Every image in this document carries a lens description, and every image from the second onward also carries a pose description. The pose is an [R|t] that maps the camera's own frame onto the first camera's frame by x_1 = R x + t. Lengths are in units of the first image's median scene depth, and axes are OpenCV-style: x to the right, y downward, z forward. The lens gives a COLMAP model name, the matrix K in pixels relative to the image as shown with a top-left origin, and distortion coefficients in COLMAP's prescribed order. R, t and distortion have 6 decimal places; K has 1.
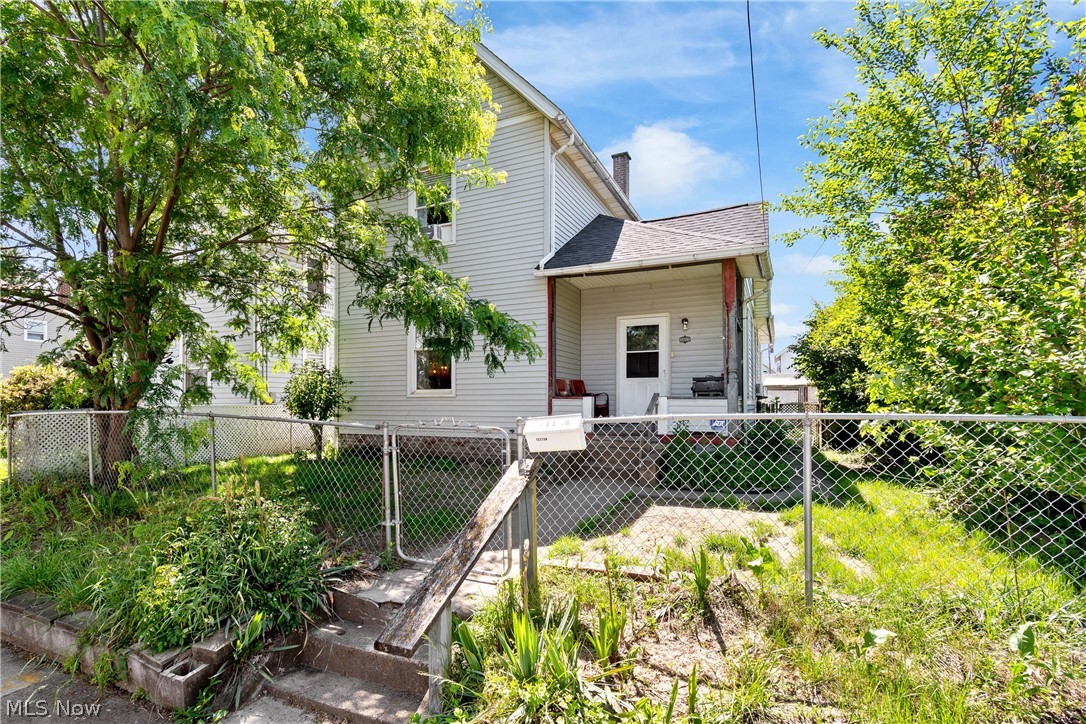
lens RADIAL K [[488.8, 0, 540.7], [0, 488.8, 388.8], [0, 0, 1]] dist [0.000292, 0.000100]
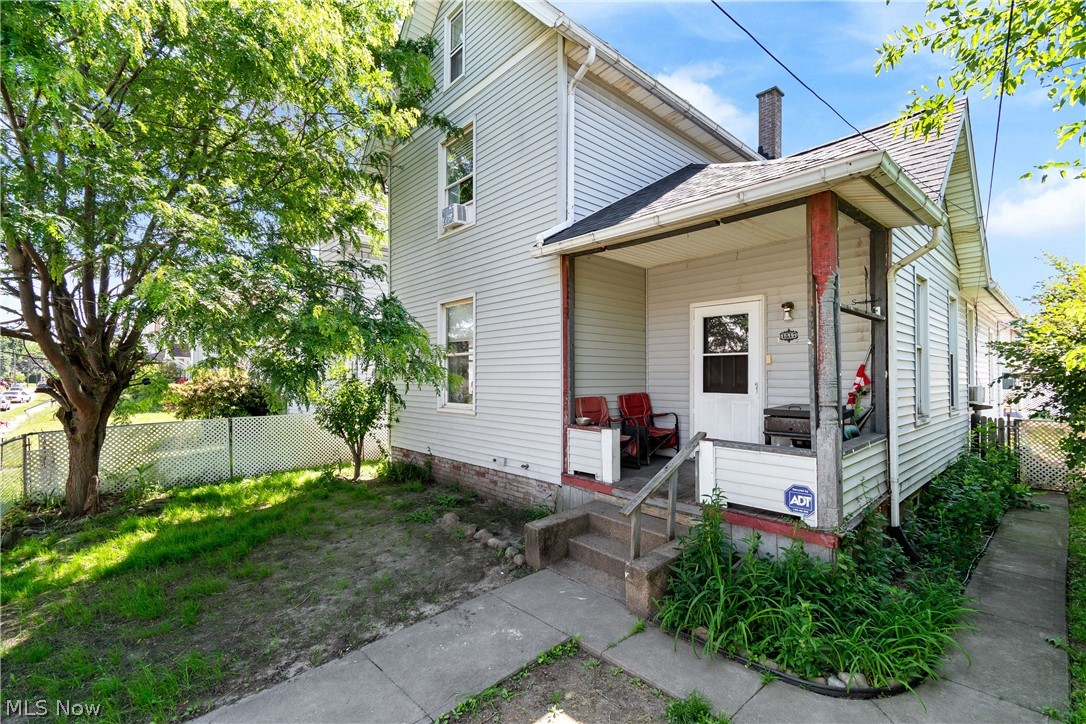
lens RADIAL K [[484.6, 0, 545.0], [0, 484.6, 373.0], [0, 0, 1]] dist [0.002983, 0.000429]
pose [[0.936968, -0.003733, -0.349396, 0.214586], [0.004109, 0.999992, 0.000335, -0.053042], [0.349391, -0.001750, 0.936975, 0.295578]]
